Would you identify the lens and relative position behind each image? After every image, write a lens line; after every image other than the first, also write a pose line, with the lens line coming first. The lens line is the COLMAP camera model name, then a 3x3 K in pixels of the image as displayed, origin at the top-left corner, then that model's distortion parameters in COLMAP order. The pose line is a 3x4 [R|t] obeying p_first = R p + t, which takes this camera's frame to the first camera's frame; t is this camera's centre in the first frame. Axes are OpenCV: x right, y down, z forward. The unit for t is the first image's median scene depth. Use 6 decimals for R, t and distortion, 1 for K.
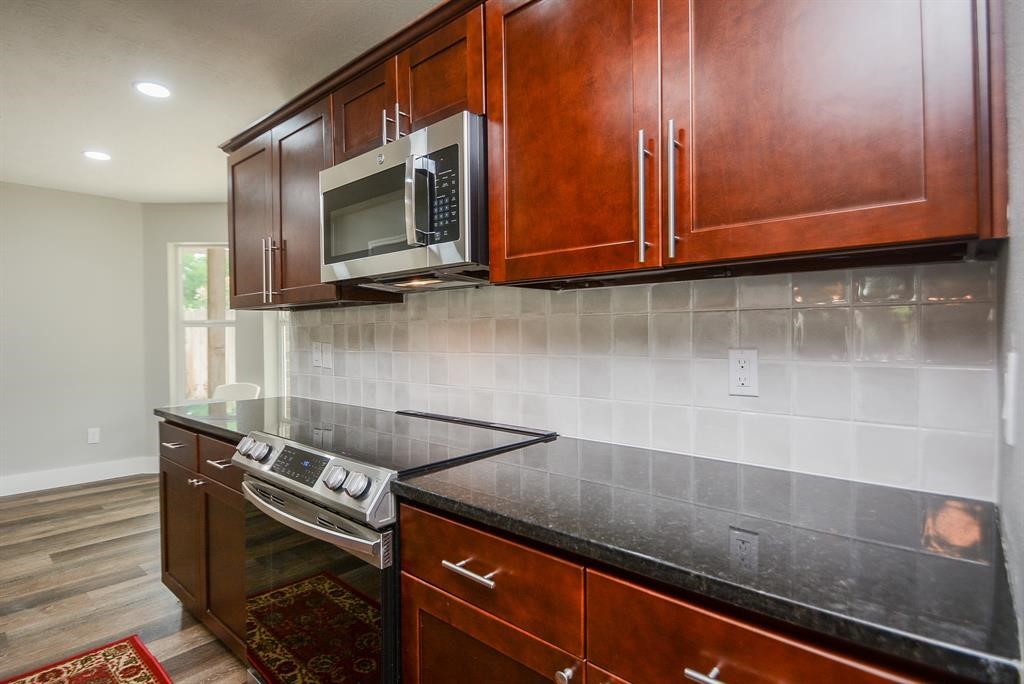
lens RADIAL K [[536.1, 0, 504.9], [0, 536.1, 337.2], [0, 0, 1]] dist [-0.003585, -0.004234]
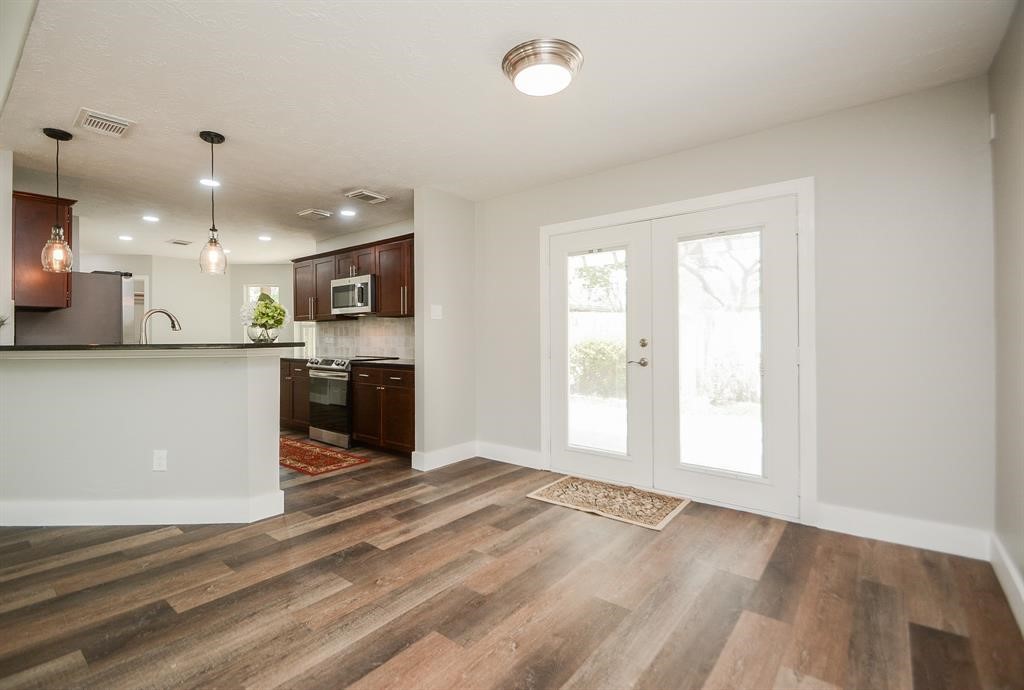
lens RADIAL K [[450.4, 0, 505.1], [0, 450.4, 347.8], [0, 0, 1]] dist [0.006743, -0.011072]
pose [[0.998528, -0.004255, 0.054078, 0.507100], [0.003530, 0.999903, 0.013504, 0.060456], [-0.054131, -0.013293, 0.998445, -1.628128]]
